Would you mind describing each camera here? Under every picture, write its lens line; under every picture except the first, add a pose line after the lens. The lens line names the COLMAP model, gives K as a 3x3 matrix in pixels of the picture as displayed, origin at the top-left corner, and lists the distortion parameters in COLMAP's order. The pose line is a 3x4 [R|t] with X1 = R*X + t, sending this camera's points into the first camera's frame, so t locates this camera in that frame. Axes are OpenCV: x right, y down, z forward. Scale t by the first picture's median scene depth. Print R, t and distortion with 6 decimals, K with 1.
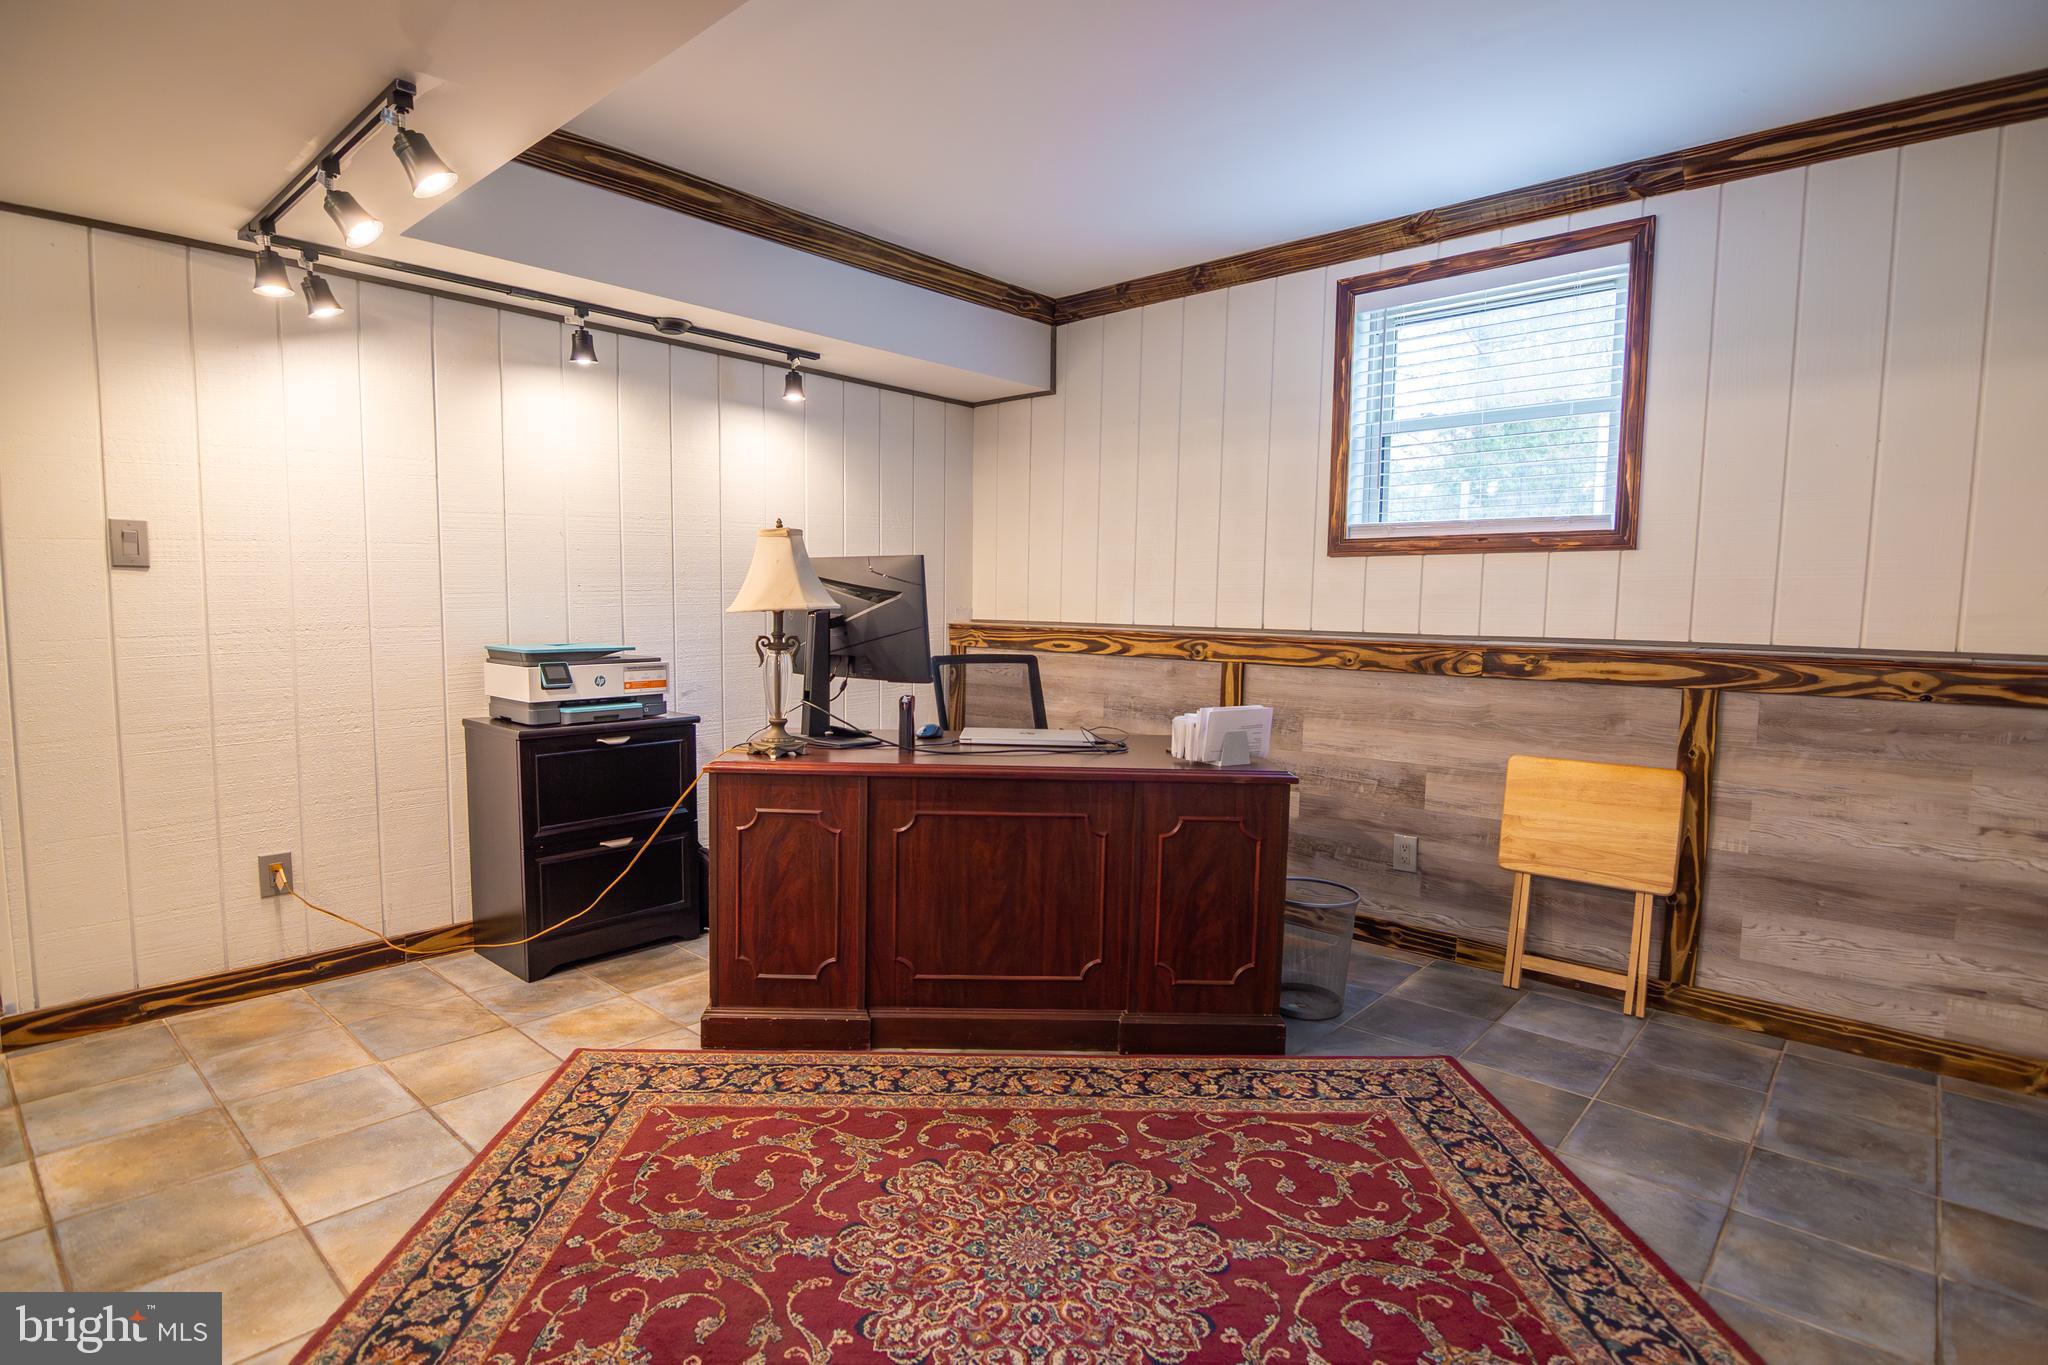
lens RADIAL K [[1049.7, 0, 1009.2], [0, 1049.7, 697.6], [0, 0, 1]] dist [-0.002059, -0.017976]
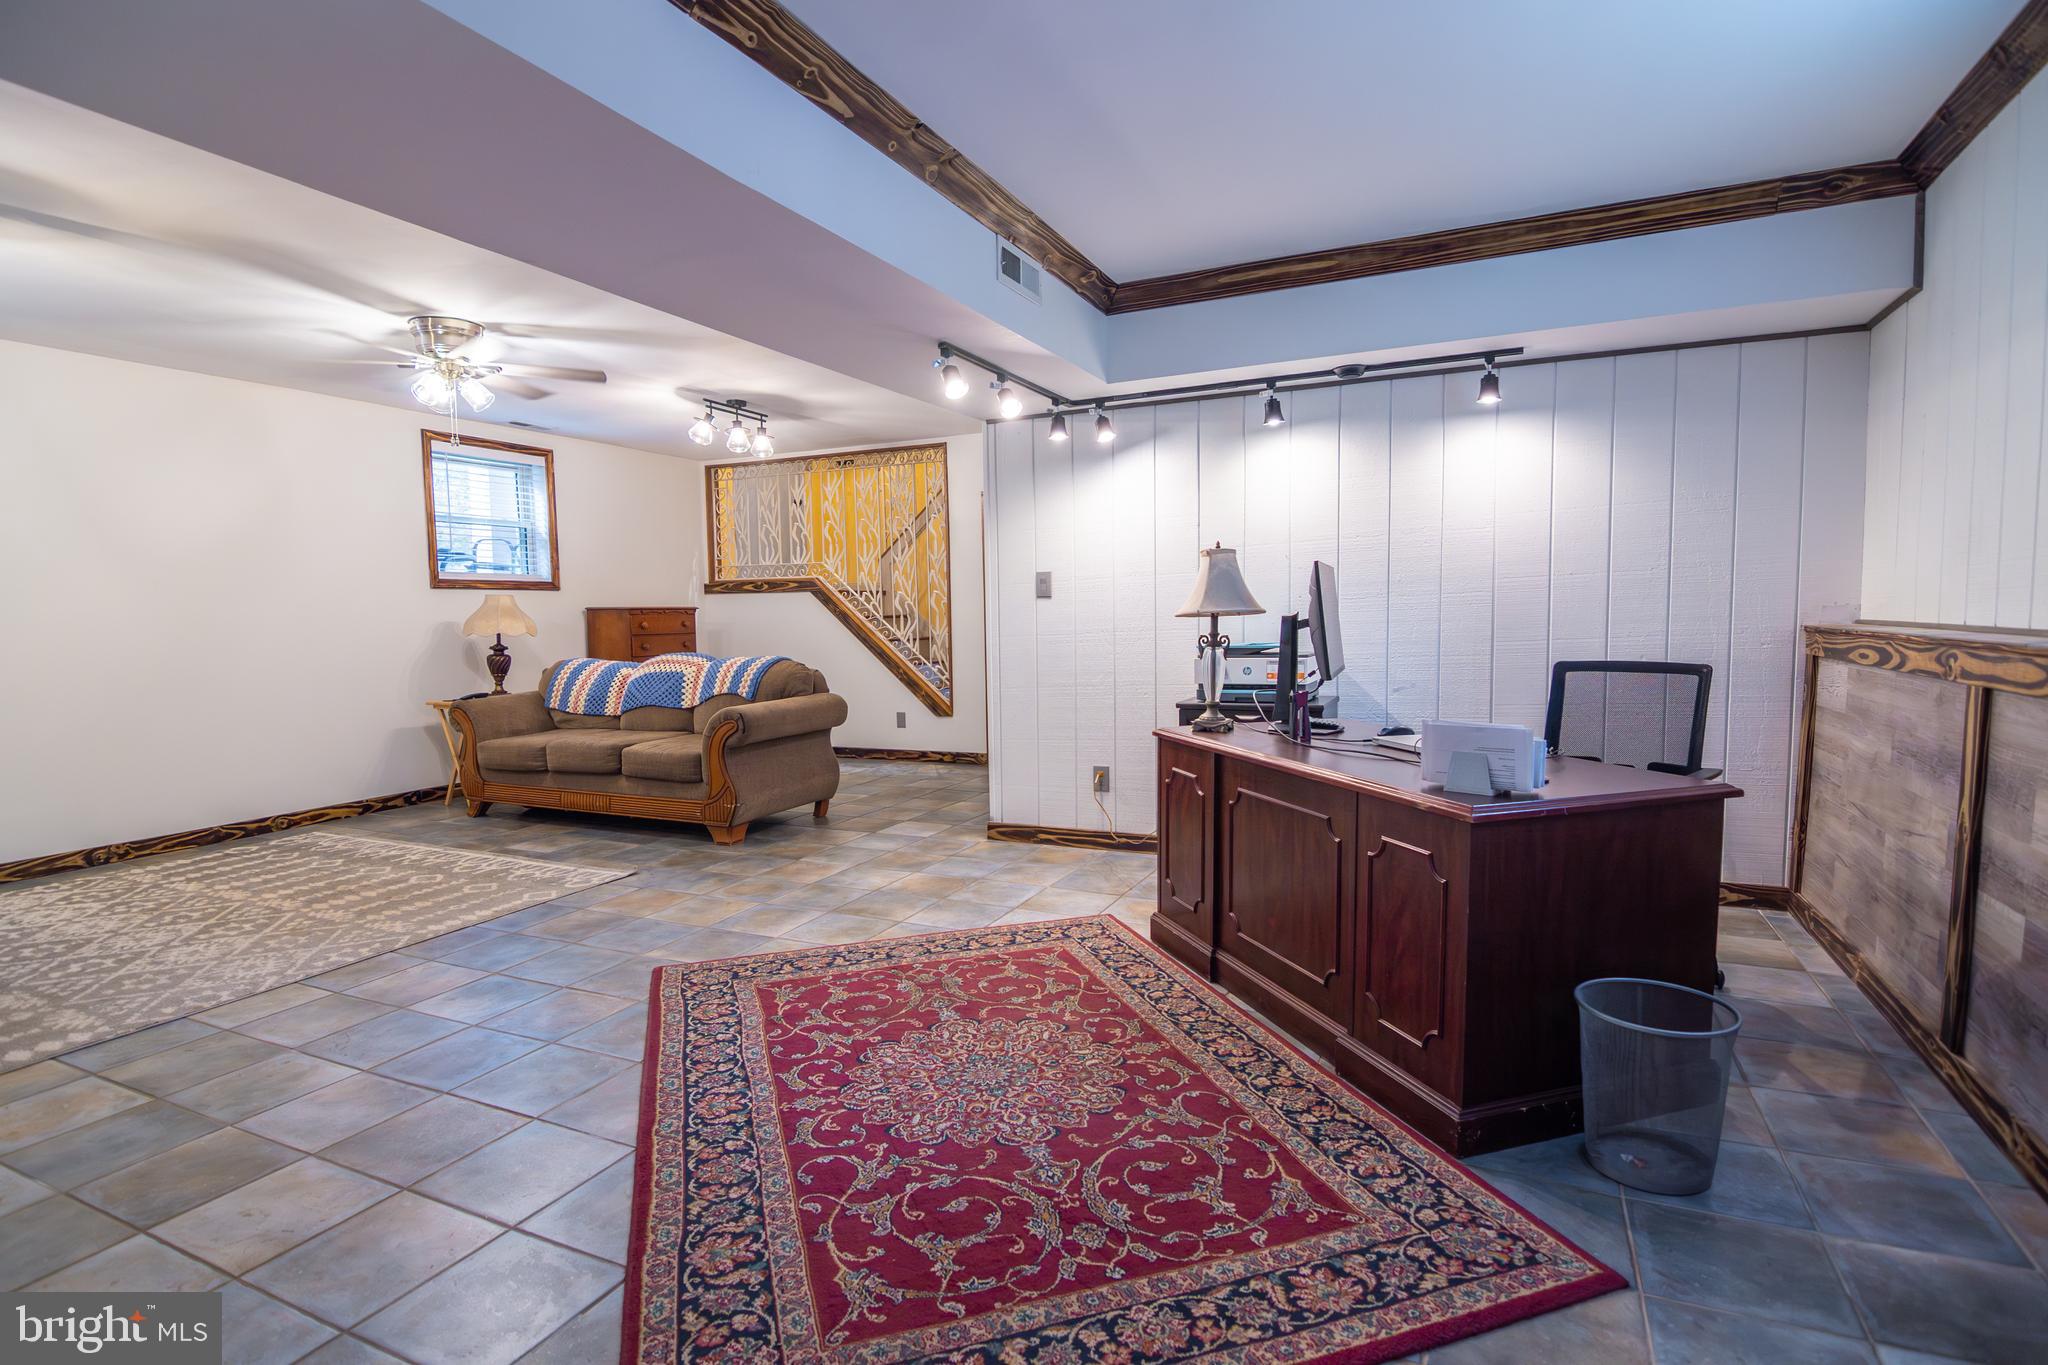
lens RADIAL K [[1049.7, 0, 1009.2], [0, 1049.7, 697.6], [0, 0, 1]] dist [-0.002059, -0.017976]
pose [[0.262479, 0.059484, -0.963103, 1.024146], [-0.065426, 0.996898, 0.043741, -0.026394], [0.962717, 0.051531, 0.265556, 0.485465]]
